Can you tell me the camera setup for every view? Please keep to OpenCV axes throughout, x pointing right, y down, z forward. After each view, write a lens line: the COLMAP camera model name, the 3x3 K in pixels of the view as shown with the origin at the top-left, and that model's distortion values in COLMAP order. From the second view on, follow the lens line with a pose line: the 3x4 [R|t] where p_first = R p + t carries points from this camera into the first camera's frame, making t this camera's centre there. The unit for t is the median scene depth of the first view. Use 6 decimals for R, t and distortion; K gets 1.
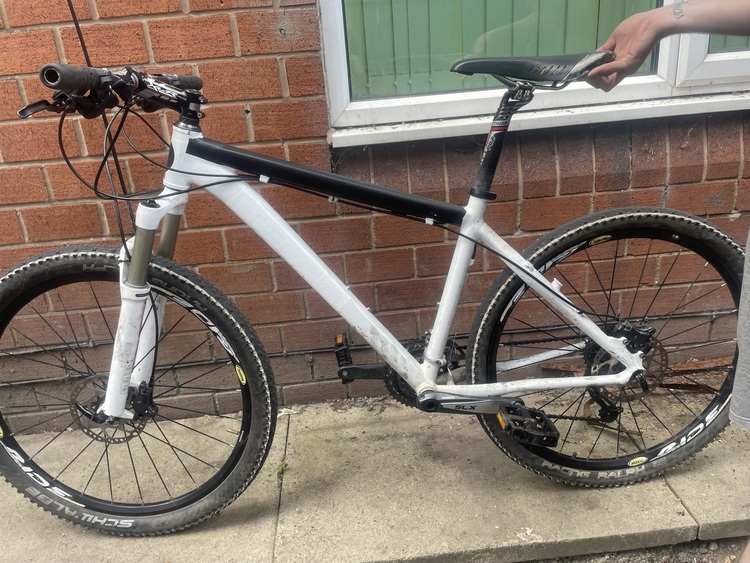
lens RADIAL K [[572.8, 0, 389.4], [0, 572.8, 242.7], [0, 0, 1]] dist [0.135596, -0.111279]
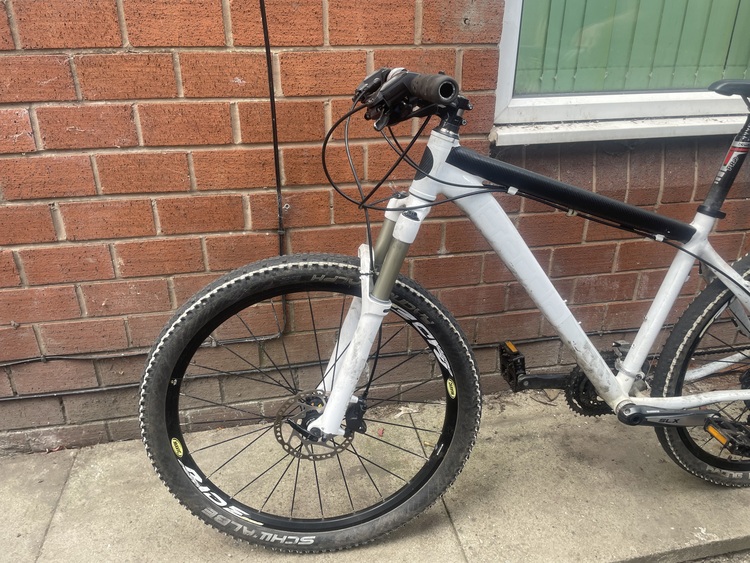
lens RADIAL K [[572.8, 0, 389.4], [0, 572.8, 242.7], [0, 0, 1]] dist [0.135596, -0.111279]
pose [[0.985544, 0.024209, 0.167679, -0.484071], [-0.034623, 0.997630, 0.059463, -0.062511], [-0.165842, -0.064409, 0.984047, 0.081975]]
